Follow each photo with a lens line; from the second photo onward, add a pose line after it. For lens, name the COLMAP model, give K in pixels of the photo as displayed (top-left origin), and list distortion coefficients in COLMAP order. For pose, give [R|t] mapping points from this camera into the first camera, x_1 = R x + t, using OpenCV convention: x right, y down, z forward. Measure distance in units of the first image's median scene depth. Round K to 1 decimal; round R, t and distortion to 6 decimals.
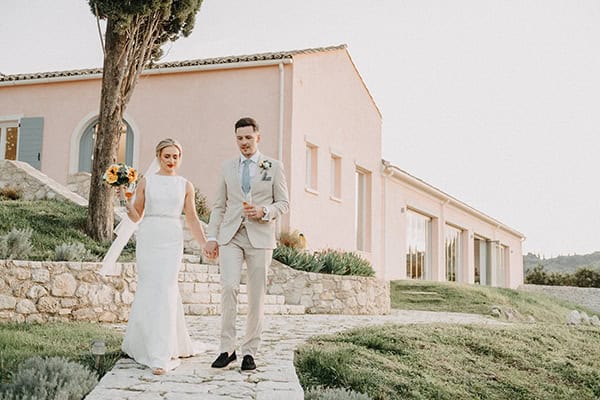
lens RADIAL K [[835.0, 0, 300.0], [0, 835.0, 200.0], [0, 0, 1]] dist [0.032124, 0.020383]
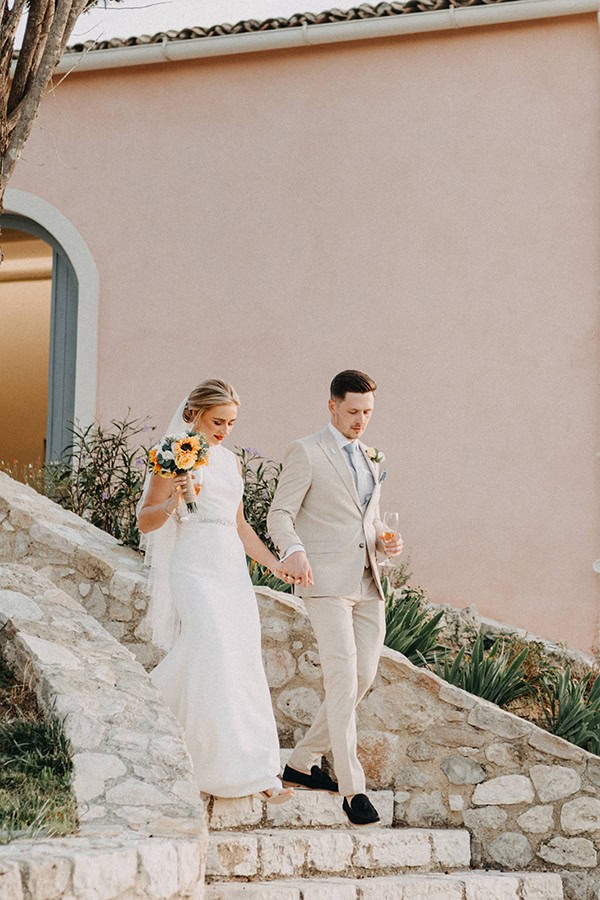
lens RADIAL K [[1252.4, 0, 300.0], [0, 1252.4, 450.0], [0, 0, 1]] dist [0.032124, 0.020383]
pose [[0.992574, -0.011731, -0.121075, -0.080187], [0.014522, 0.999648, 0.022192, -0.033720], [0.120772, -0.023786, 0.992395, 0.635216]]
